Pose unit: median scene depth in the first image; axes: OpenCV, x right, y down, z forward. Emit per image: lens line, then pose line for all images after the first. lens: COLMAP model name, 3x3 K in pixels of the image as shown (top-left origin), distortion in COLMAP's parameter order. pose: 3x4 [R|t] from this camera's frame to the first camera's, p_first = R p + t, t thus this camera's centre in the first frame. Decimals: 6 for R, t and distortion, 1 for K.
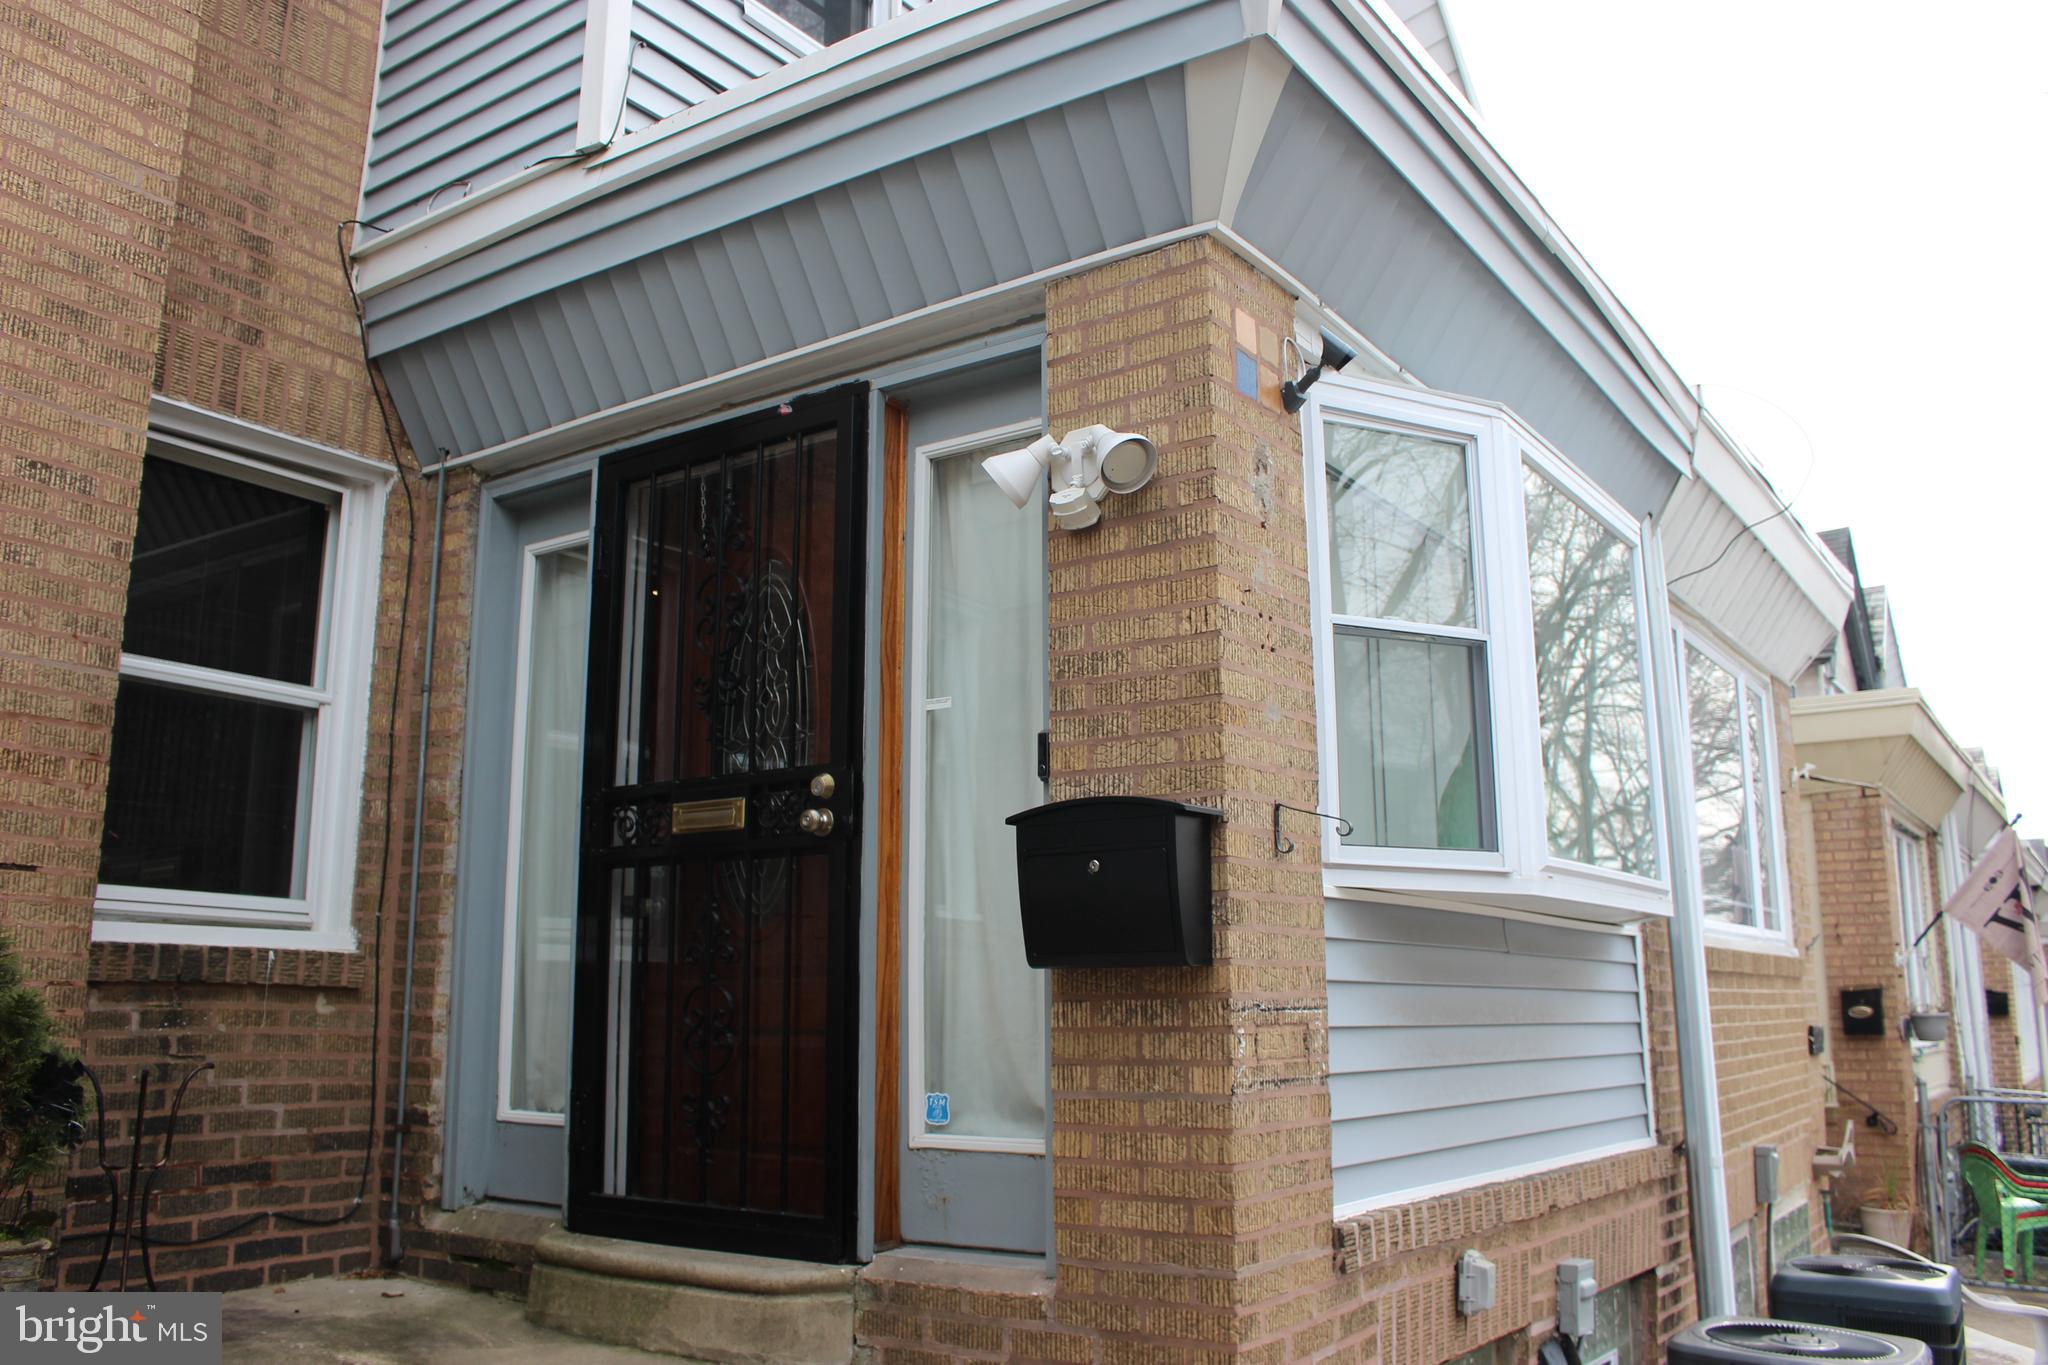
lens RADIAL K [[1696.2, 0, 1024.0], [0, 1696.2, 682.5], [0, 0, 1]] dist [-0.165822, 0.141791]
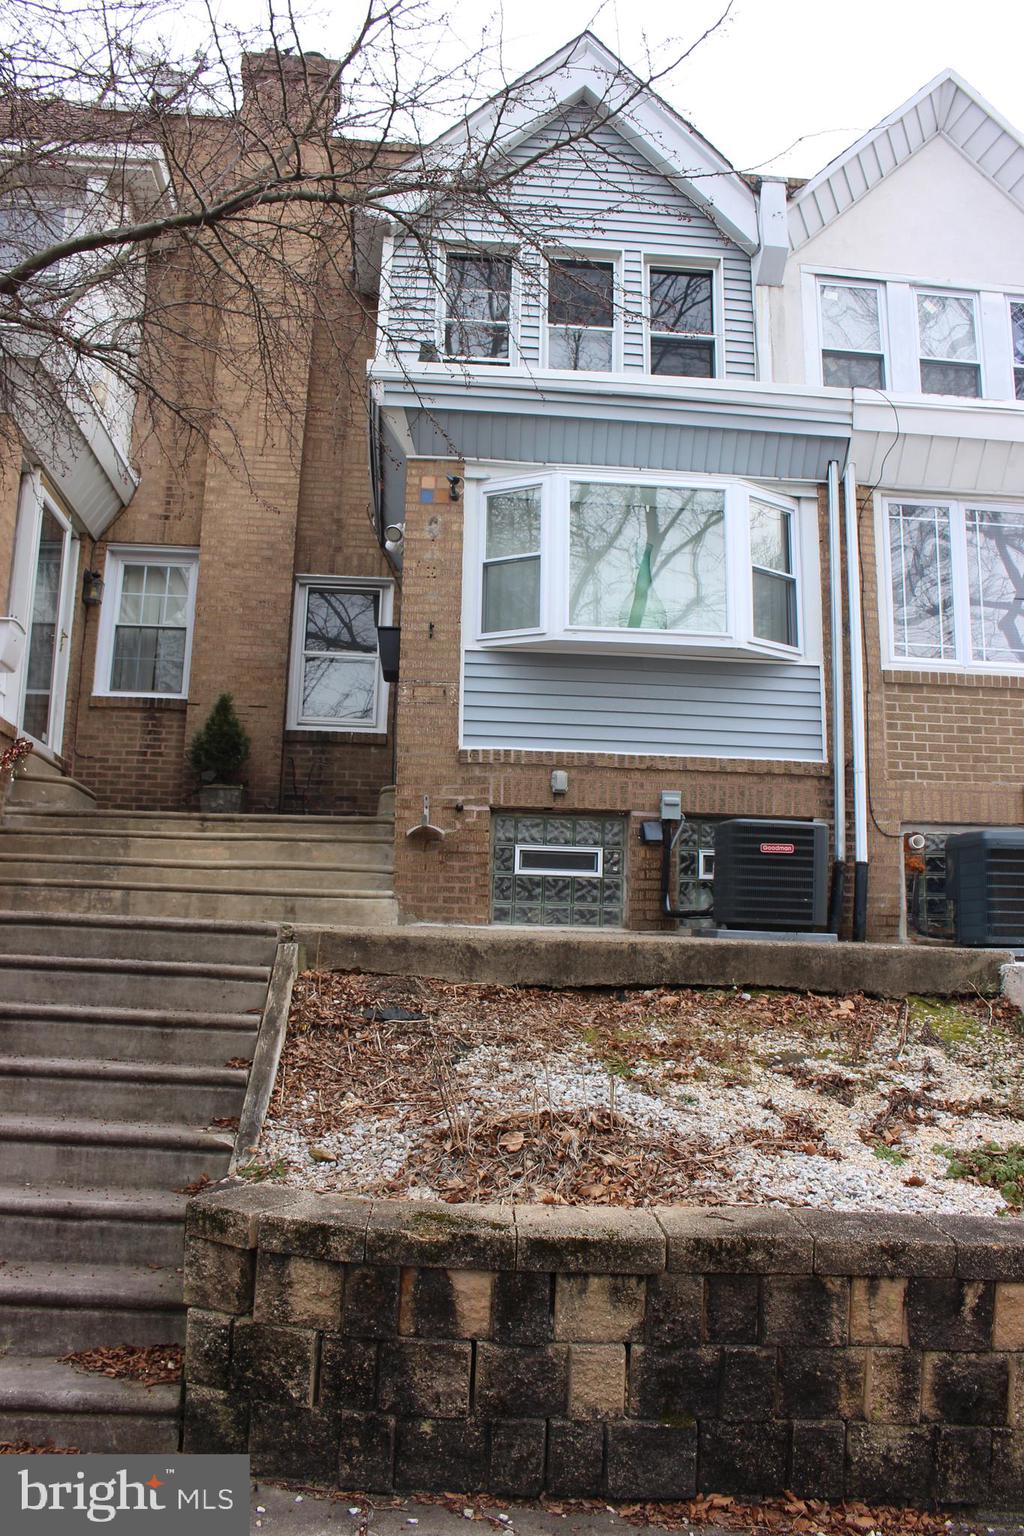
lens RADIAL K [[1272.1, 0, 512.0], [0, 1272.1, 768.0], [0, 0, 1]] dist [-0.165822, 0.141791]
pose [[0.637012, -0.111268, -0.762781, 1.717513], [0.126333, 0.991218, -0.039088, 0.383648], [0.760431, -0.071465, 0.645475, -0.409619]]
